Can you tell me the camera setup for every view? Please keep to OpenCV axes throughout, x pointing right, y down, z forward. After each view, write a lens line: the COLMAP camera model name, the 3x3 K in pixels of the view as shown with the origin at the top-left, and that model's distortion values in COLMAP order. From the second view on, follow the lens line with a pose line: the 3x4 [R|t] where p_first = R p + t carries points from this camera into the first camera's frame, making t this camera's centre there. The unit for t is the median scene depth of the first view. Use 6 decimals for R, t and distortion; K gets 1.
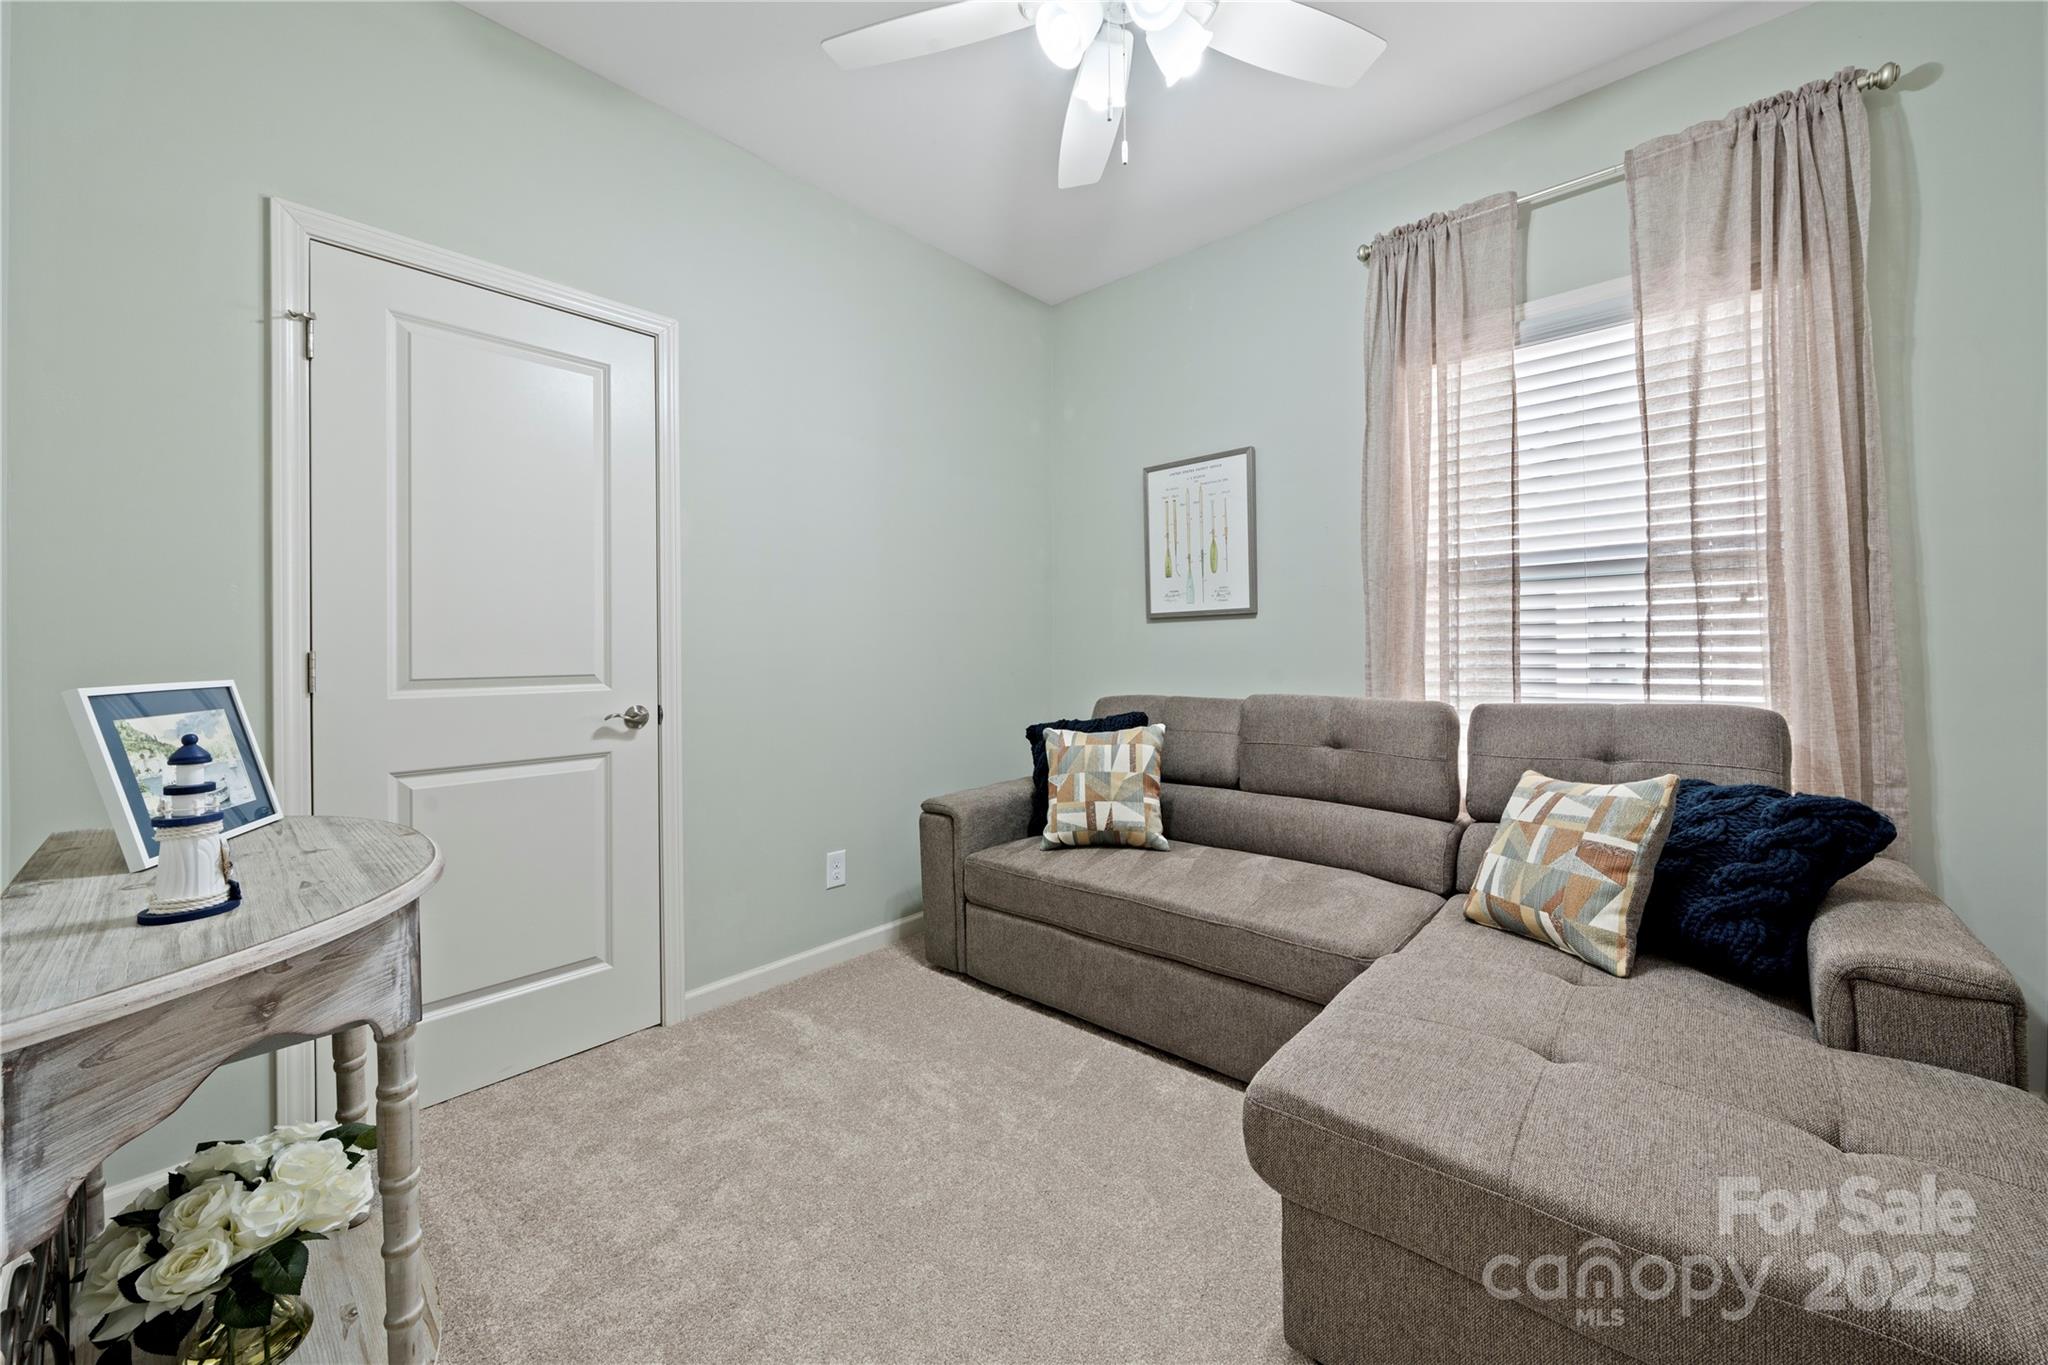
lens RADIAL K [[790.4, 0, 1037.7], [0, 790.4, 632.7], [0, 0, 1]] dist [-0.002549, -0.000735]
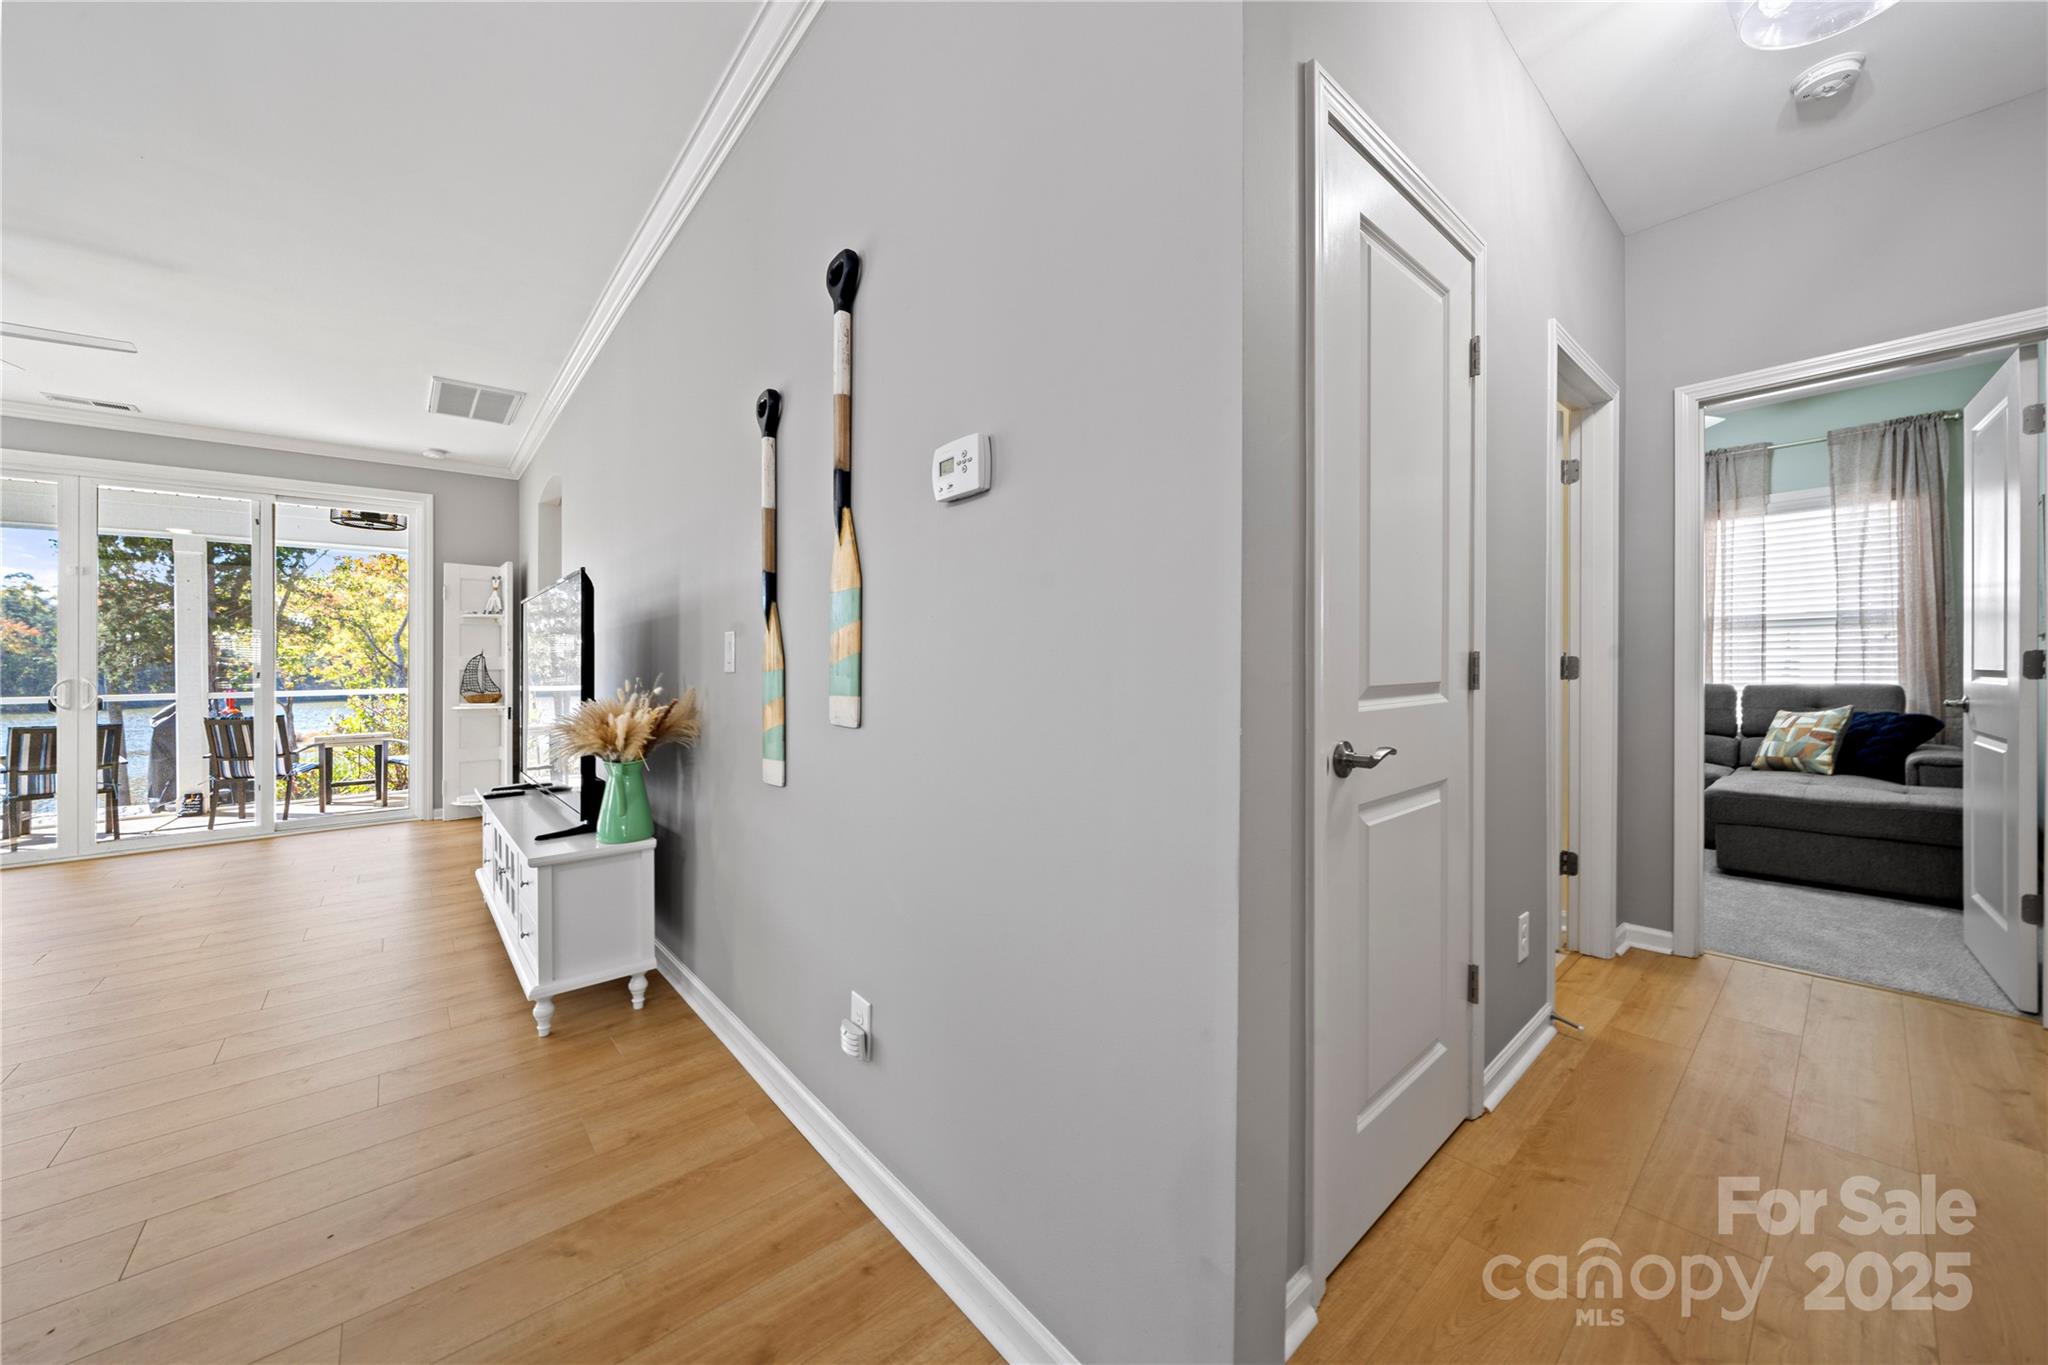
lens RADIAL K [[757.3, 0, 1033.2], [0, 757.3, 660.9], [0, 0, 1]] dist [-0.003921, 0.000634]
pose [[0.990878, 0.001412, -0.134751, -1.230441], [0.000265, 0.999923, 0.012426, -0.001989], [0.134758, -0.012349, 0.990802, -1.468176]]
